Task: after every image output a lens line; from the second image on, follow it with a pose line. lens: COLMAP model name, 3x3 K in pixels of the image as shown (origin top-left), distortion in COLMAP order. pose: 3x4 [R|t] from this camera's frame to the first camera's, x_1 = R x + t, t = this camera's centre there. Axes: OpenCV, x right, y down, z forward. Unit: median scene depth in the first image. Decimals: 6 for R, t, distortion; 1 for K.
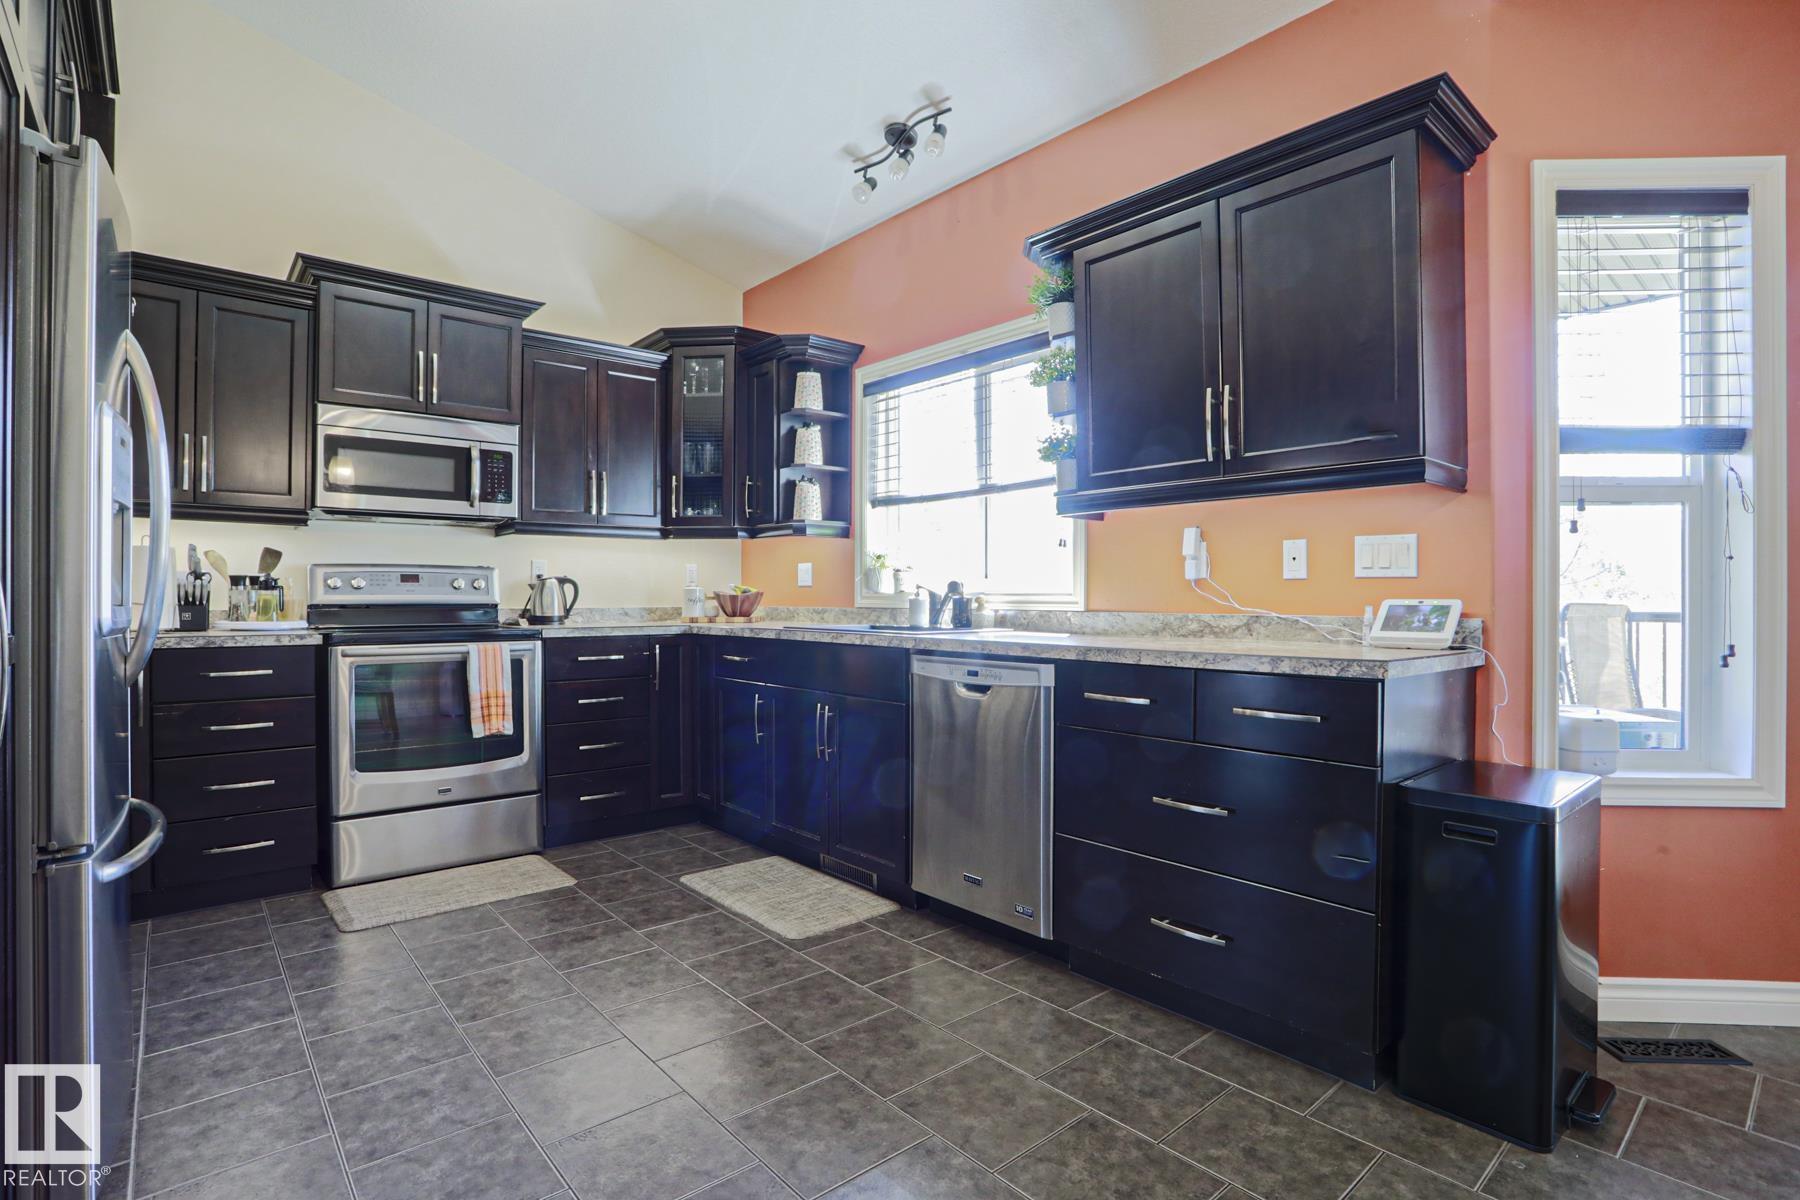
lens RADIAL K [[877.0, 0, 866.4], [0, 877.0, 599.5], [0, 0, 1]] dist [-0.064290, 0.031737]
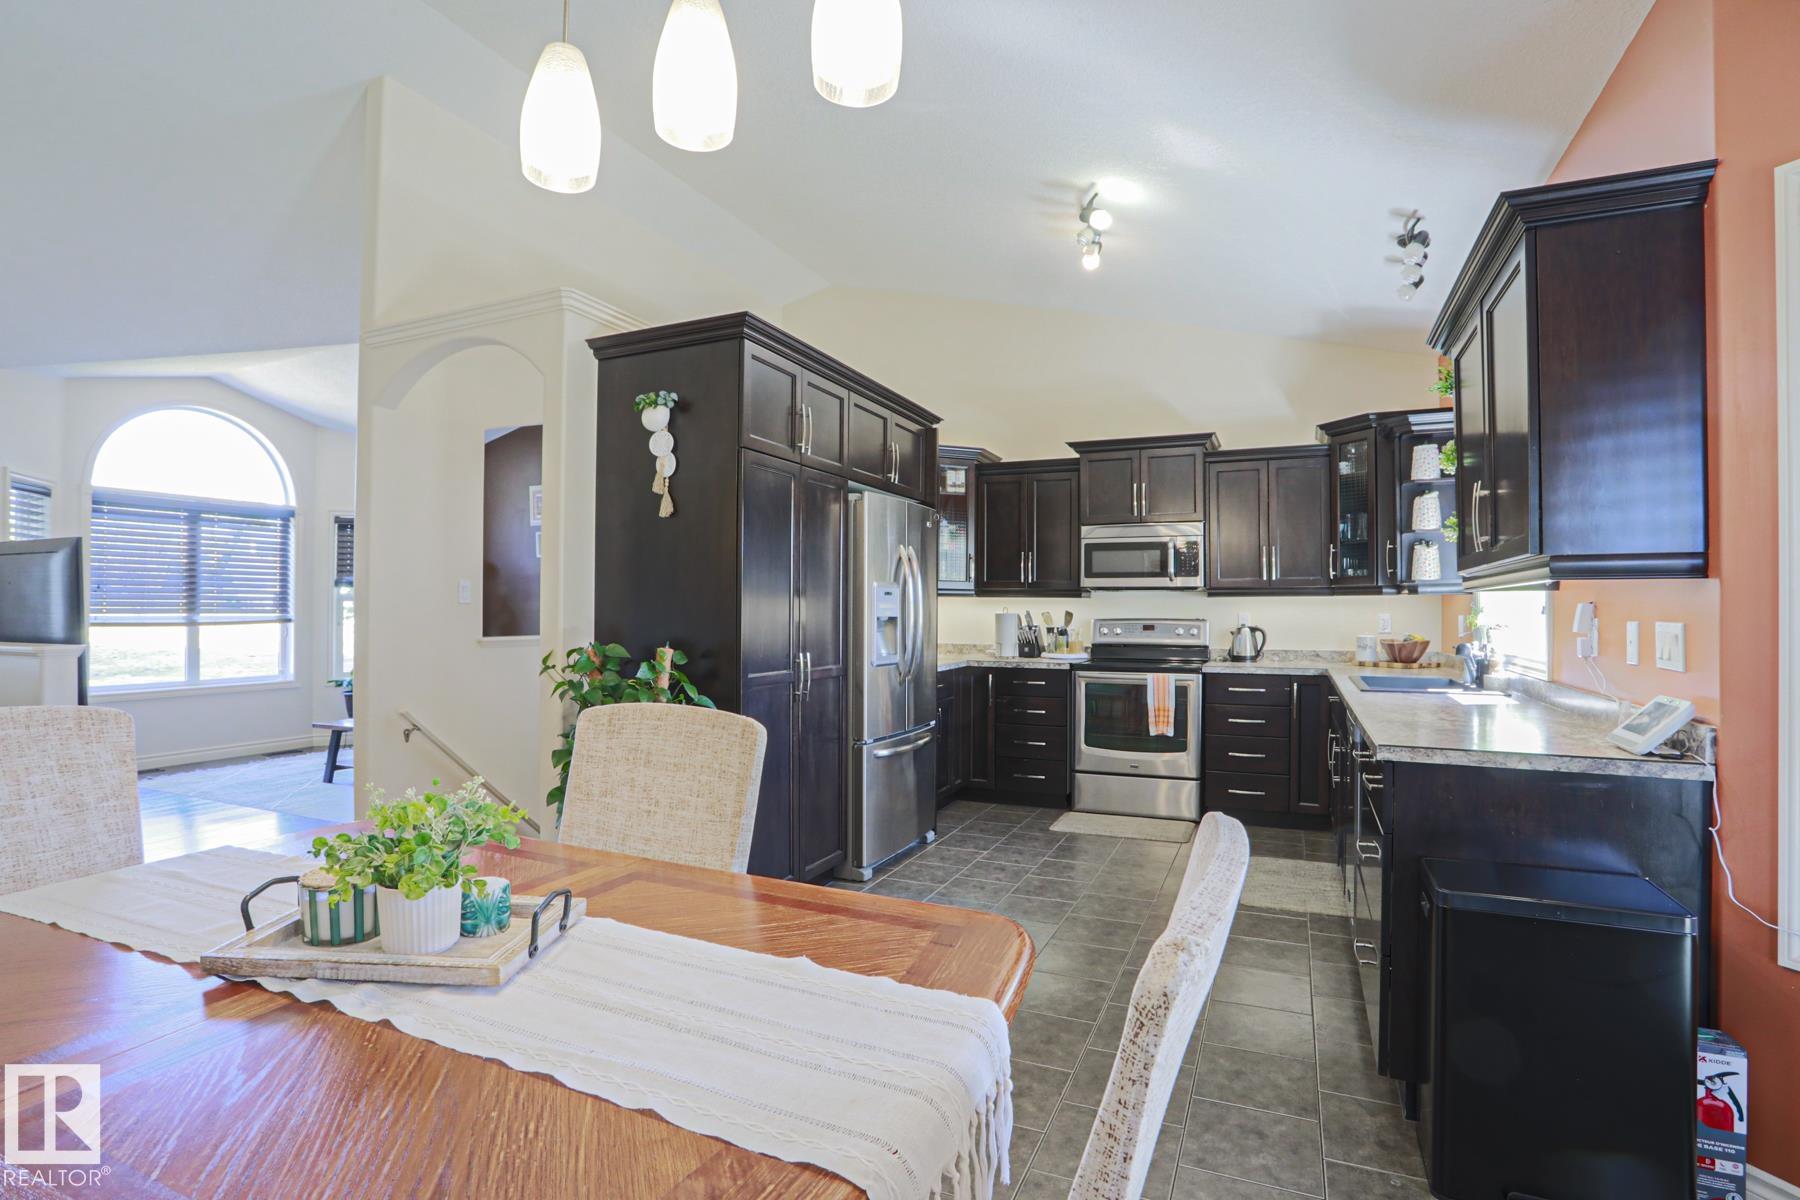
lens RADIAL K [[868.0, 0, 900.0], [0, 868.0, 600.0], [0, 0, 1]] dist [-0.059841, 0.031038]
pose [[0.444458, -0.010304, -0.895741, 0.723224], [-0.000316, 0.999932, -0.011659, -0.062418], [0.895800, 0.005465, 0.444424, -0.080921]]
